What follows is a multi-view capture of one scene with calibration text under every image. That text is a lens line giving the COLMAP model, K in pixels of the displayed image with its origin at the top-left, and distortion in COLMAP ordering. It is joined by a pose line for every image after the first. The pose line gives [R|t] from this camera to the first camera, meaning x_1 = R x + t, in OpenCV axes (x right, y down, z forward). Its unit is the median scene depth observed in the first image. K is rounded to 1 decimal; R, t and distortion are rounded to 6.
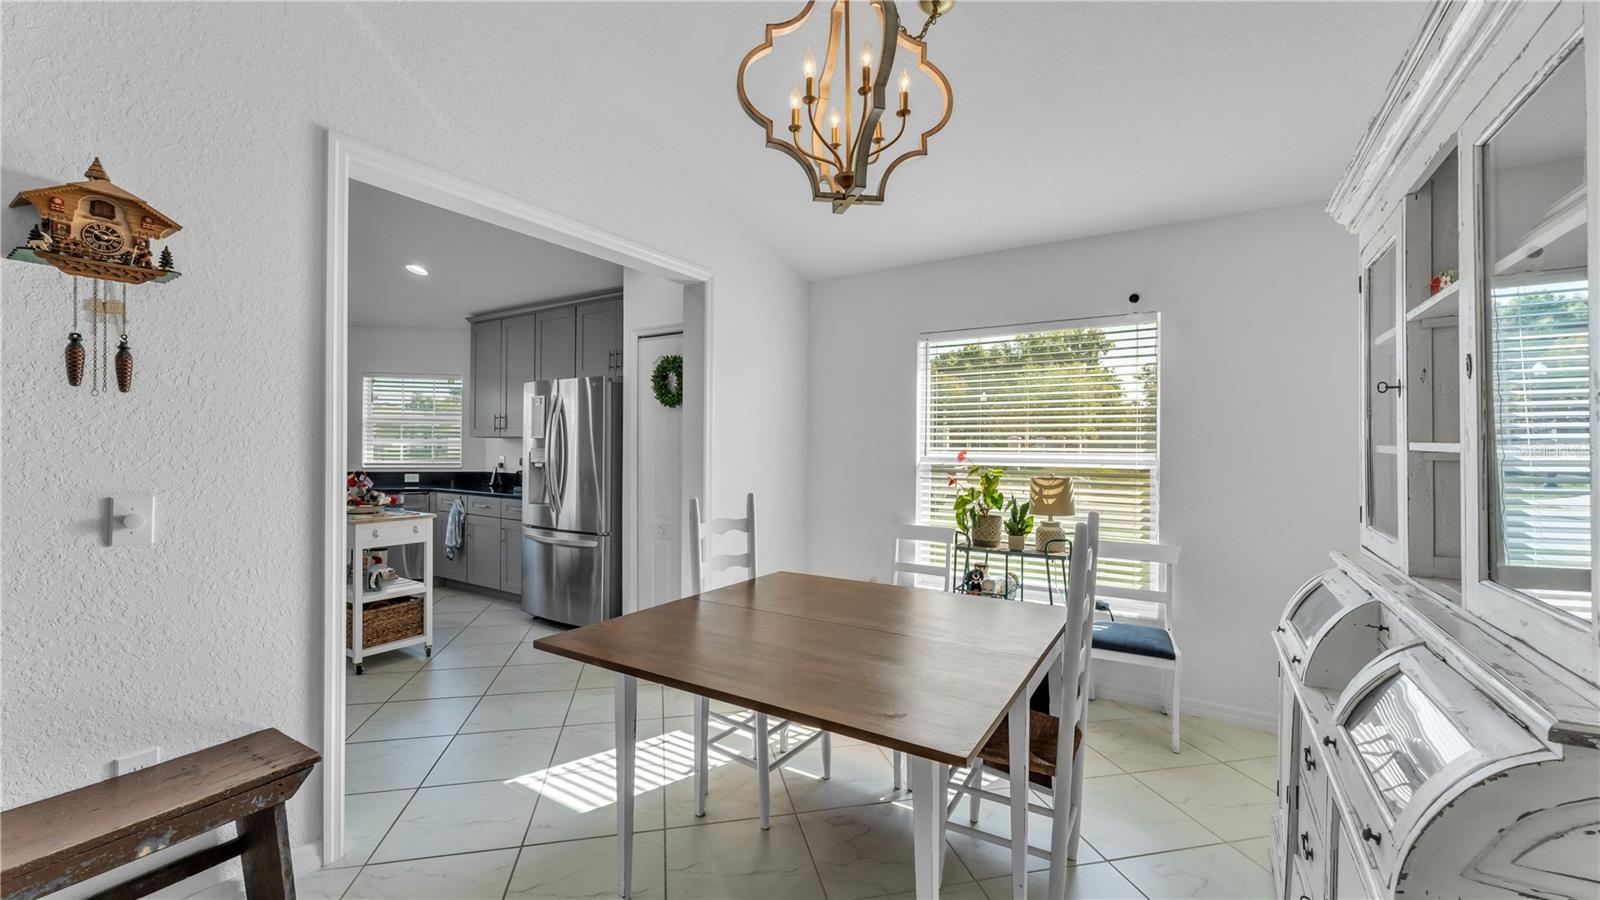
lens RADIAL K [[637.8, 0, 811.1], [0, 637.8, 449.7], [0, 0, 1]] dist [-0.003453, -0.000182]
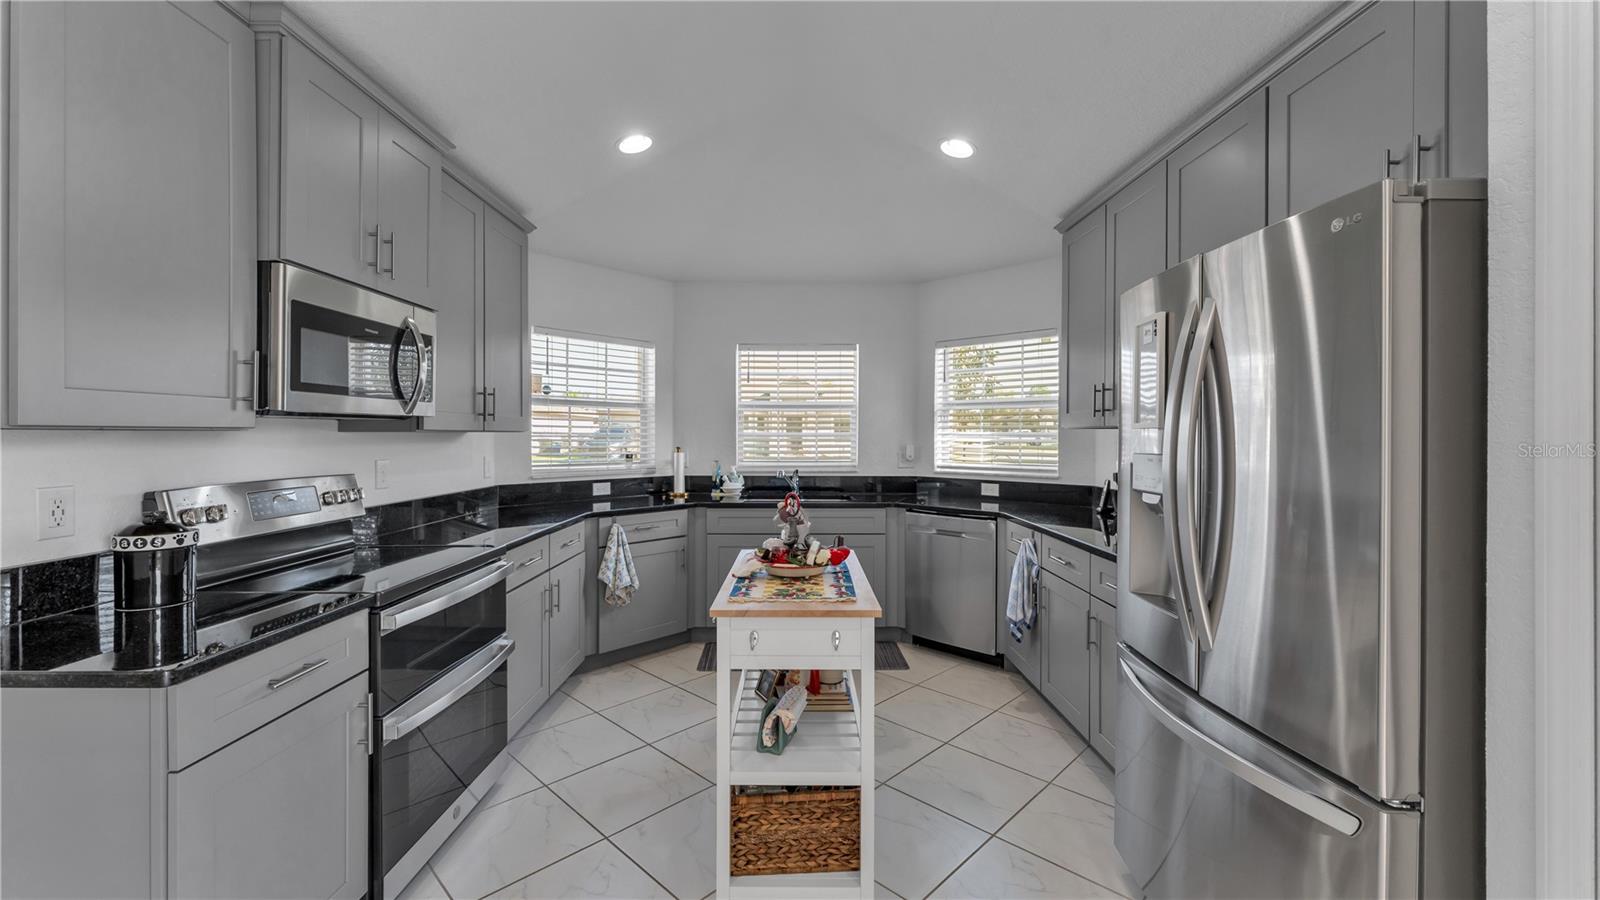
lens RADIAL K [[637.8, 0, 792.5], [0, 637.8, 437.3], [0, 0, 1]] dist [-0.003453, -0.000182]
pose [[0.530294, -0.004573, -0.847801, -0.185724], [0.001638, 0.999989, -0.004369, -0.009636], [0.847812, 0.000928, 0.530296, 0.524177]]
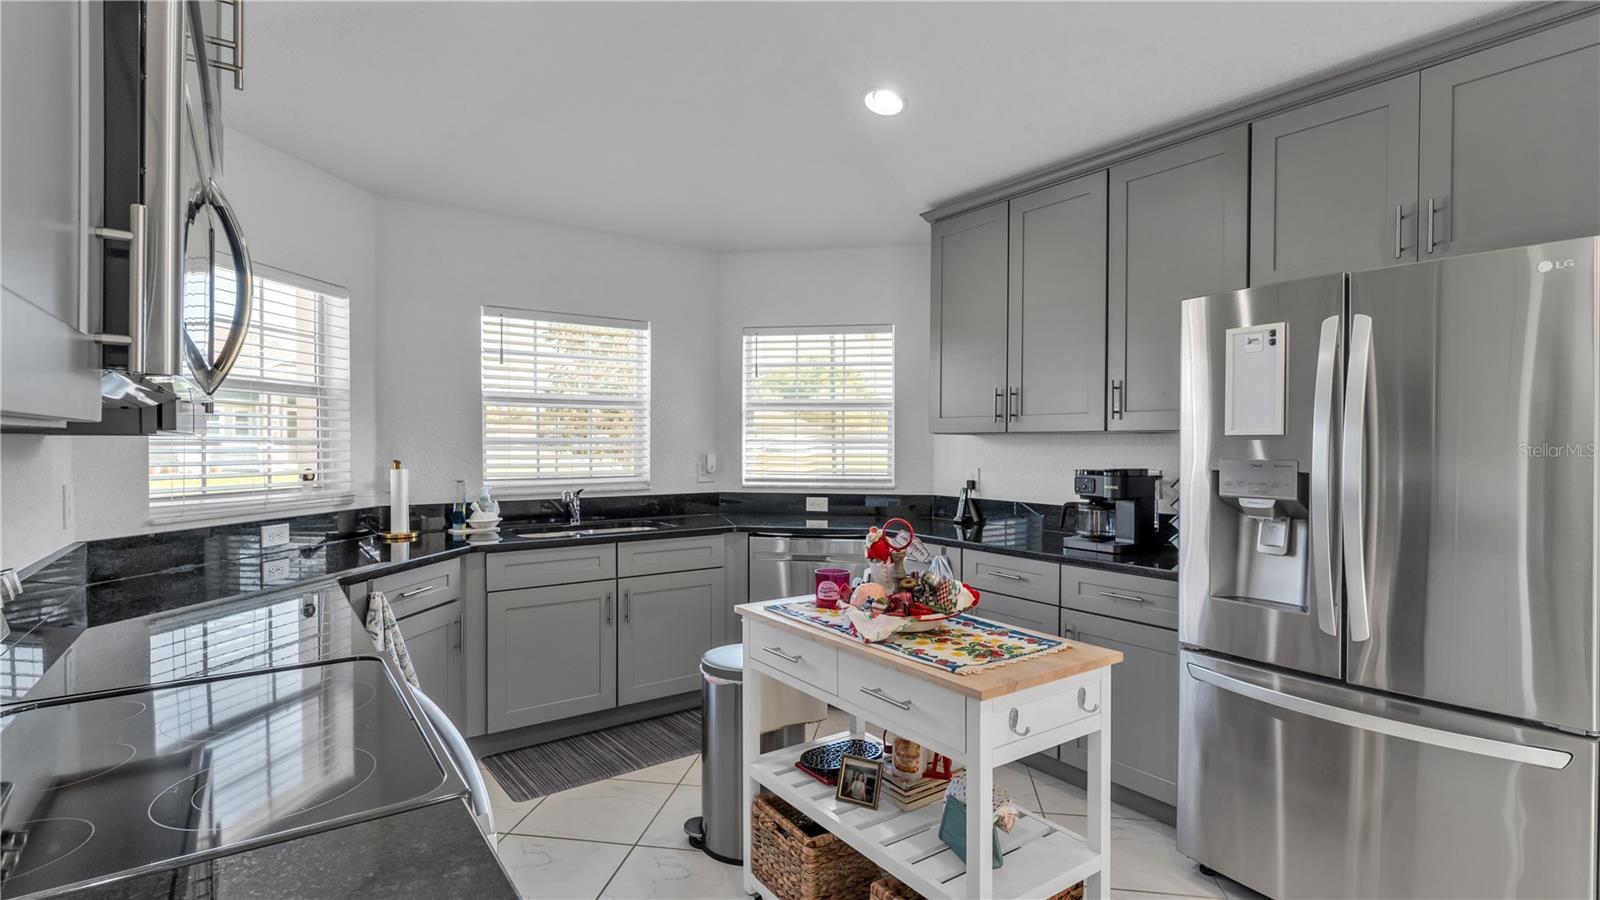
lens RADIAL K [[759.9, 0, 795.8], [0, 759.9, 449.8], [0, 0, 1]] dist [0.000045, -0.000365]
pose [[0.924039, -0.004101, -0.382277, -0.426129], [0.006111, 0.999973, 0.004045, -0.009875], [0.382250, -0.006074, 0.924039, 0.391912]]
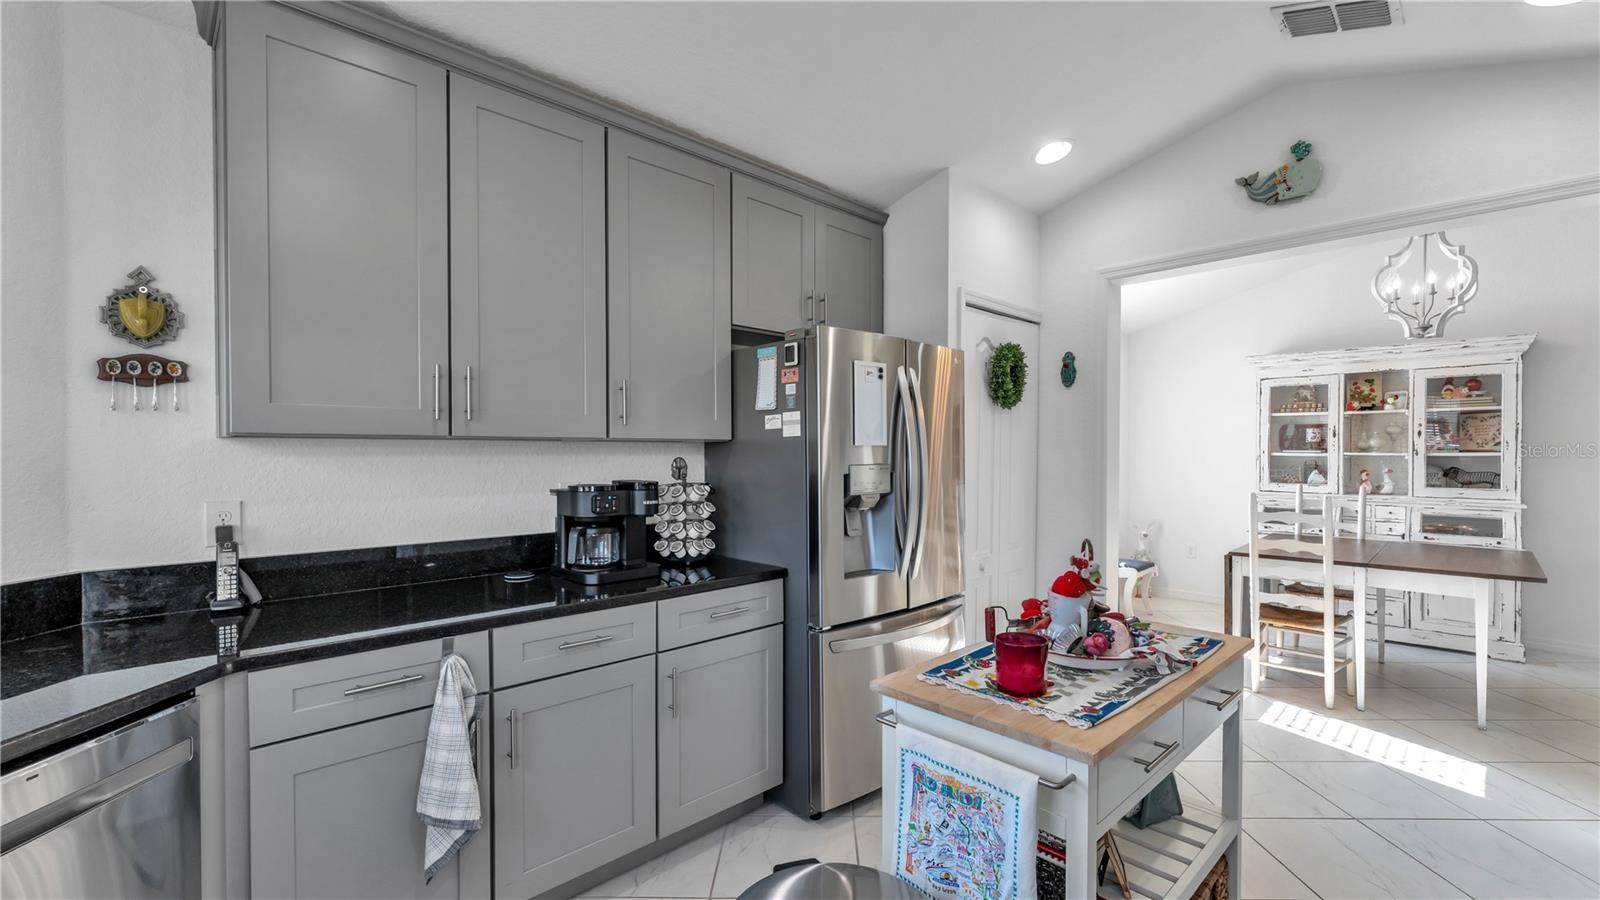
lens RADIAL K [[637.8, 0, 797.3], [0, 637.8, 453.2], [0, 0, 1]] dist [-0.003453, -0.000182]
pose [[0.276943, -0.011083, 0.960823, -0.772292], [0.000148, 0.999934, 0.011491, -0.014932], [-0.960886, -0.003041, 0.276926, 0.769964]]
